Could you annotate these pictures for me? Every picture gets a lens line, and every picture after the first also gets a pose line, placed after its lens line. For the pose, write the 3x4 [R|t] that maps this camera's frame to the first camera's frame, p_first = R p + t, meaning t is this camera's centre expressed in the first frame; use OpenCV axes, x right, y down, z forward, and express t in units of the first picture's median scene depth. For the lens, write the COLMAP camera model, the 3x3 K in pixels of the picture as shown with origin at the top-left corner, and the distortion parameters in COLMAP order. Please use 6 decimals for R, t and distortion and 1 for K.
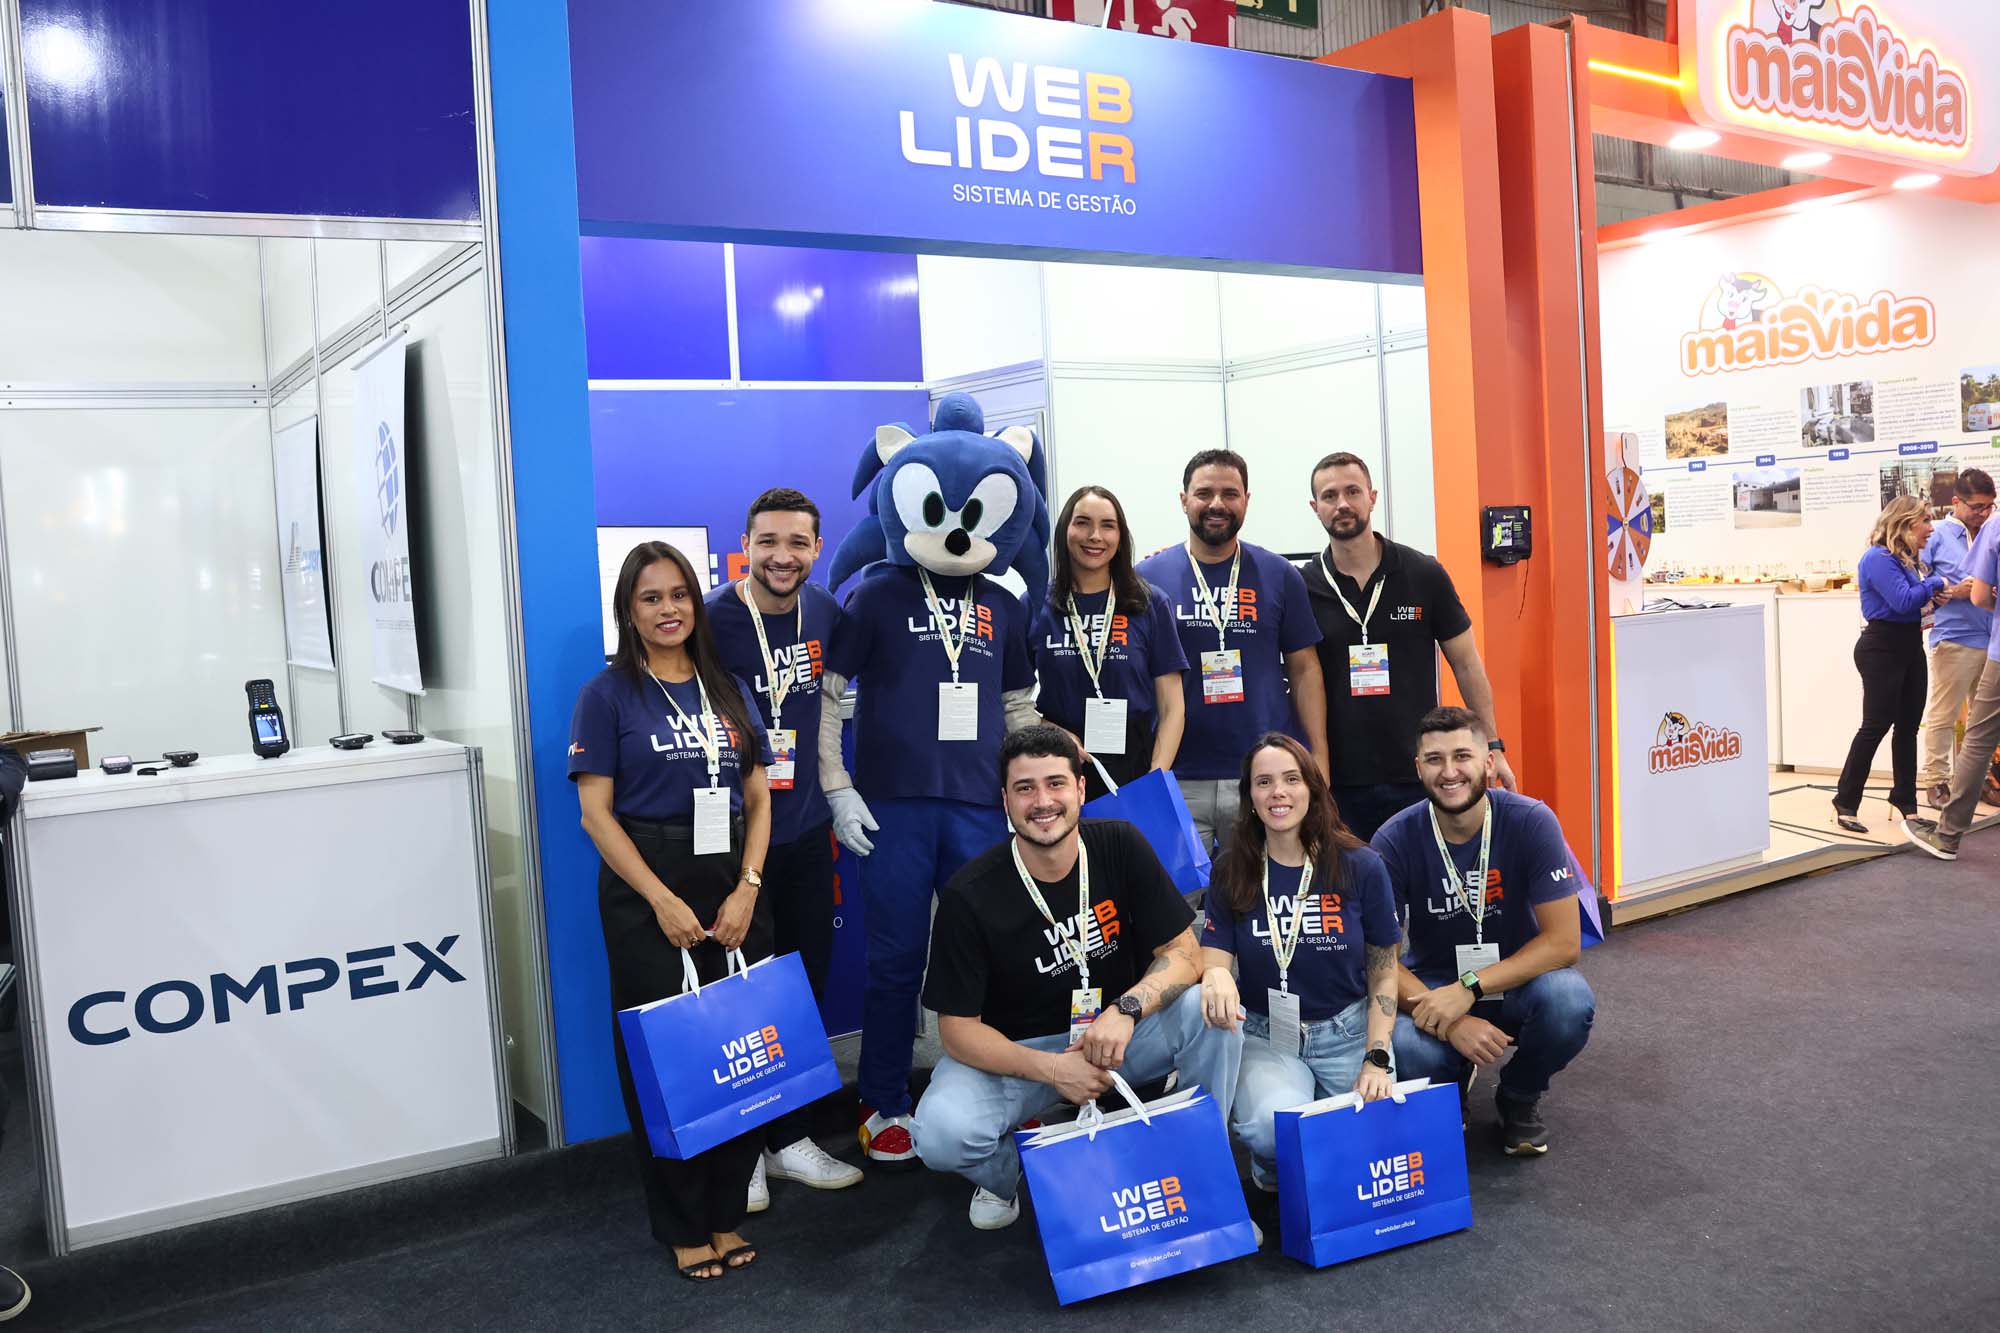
lens RADIAL K [[1676.0, 0, 989.7], [0, 1676.0, 659.2], [0, 0, 1]] dist [-0.147743, 0.121932]
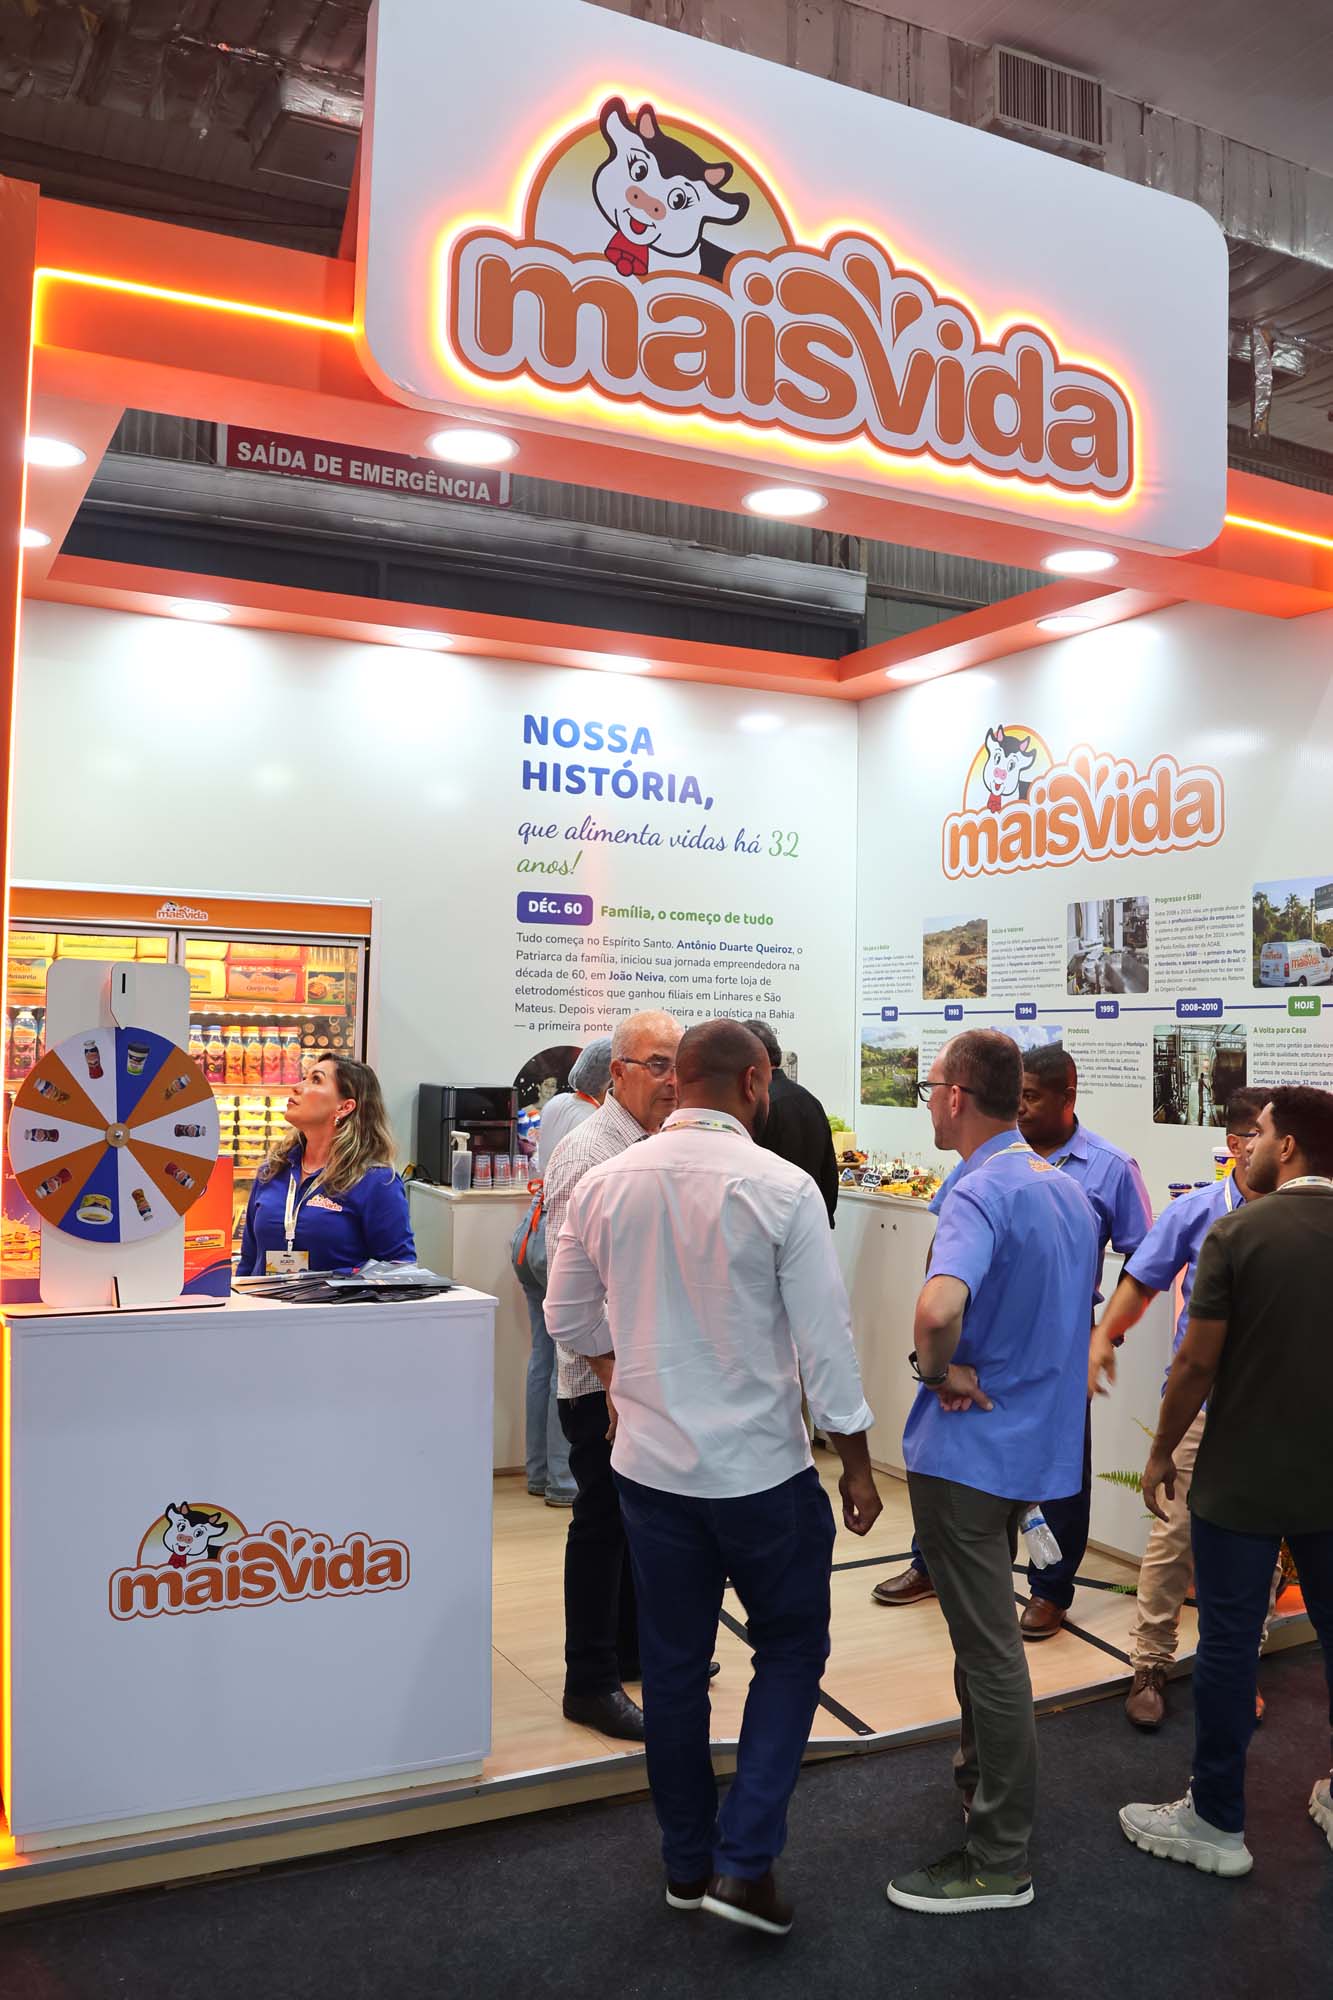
lens RADIAL K [[1676.0, 0, 671.5], [0, 1676.0, 1006.2], [0, 0, 1]] dist [-0.147743, 0.121932]
pose [[0.992504, 0.064919, -0.103544, 0.435720], [-0.072822, 0.994561, -0.074464, -0.068836], [0.098146, 0.081446, 0.991834, 0.348154]]
